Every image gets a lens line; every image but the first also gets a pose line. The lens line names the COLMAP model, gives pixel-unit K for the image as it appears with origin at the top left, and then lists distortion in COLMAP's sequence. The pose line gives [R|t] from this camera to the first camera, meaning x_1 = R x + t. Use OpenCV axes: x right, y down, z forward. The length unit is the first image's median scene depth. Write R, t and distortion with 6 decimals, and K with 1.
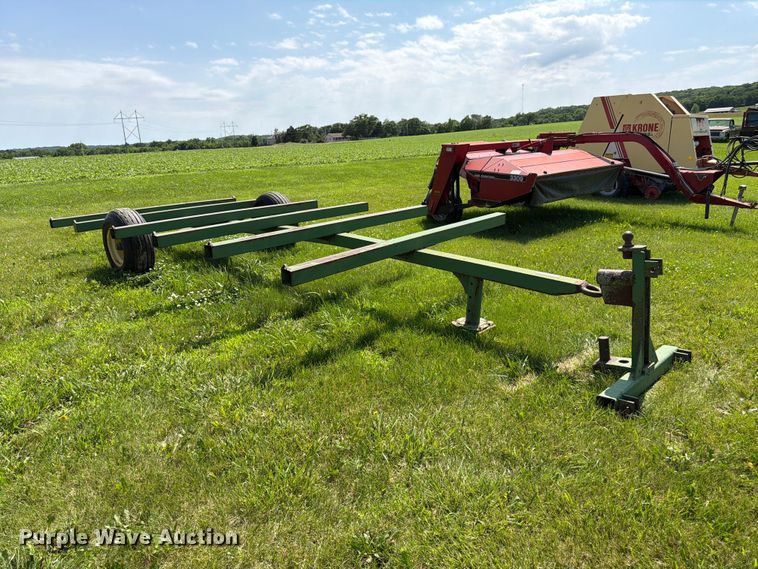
lens RADIAL K [[537.6, 0, 384.4], [0, 537.6, 284.7], [0, 0, 1]] dist [0.018592, -0.030327]
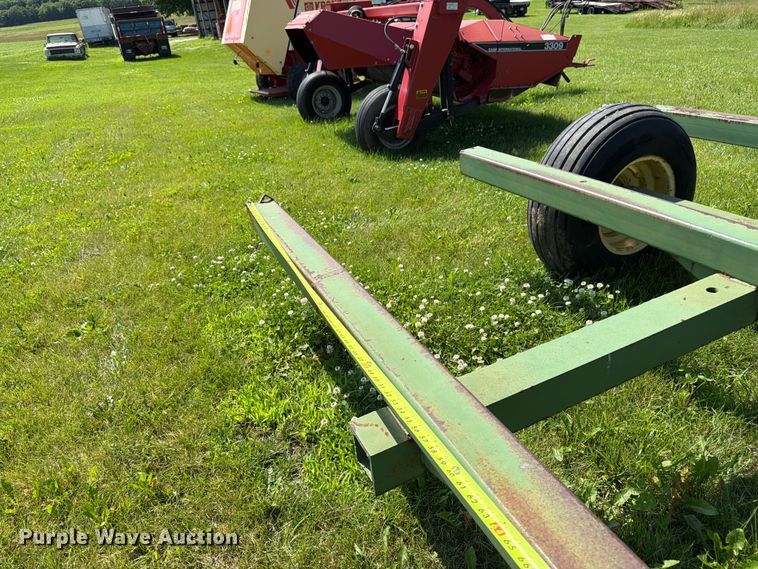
lens RADIAL K [[537.6, 0, 382.5], [0, 537.6, 297.2], [0, 0, 1]] dist [0.018592, -0.030327]
pose [[0.344535, -0.423840, 0.837649, -0.353248], [0.310851, 0.893451, 0.324218, -0.135375], [-0.885815, 0.148680, 0.439576, 0.630495]]
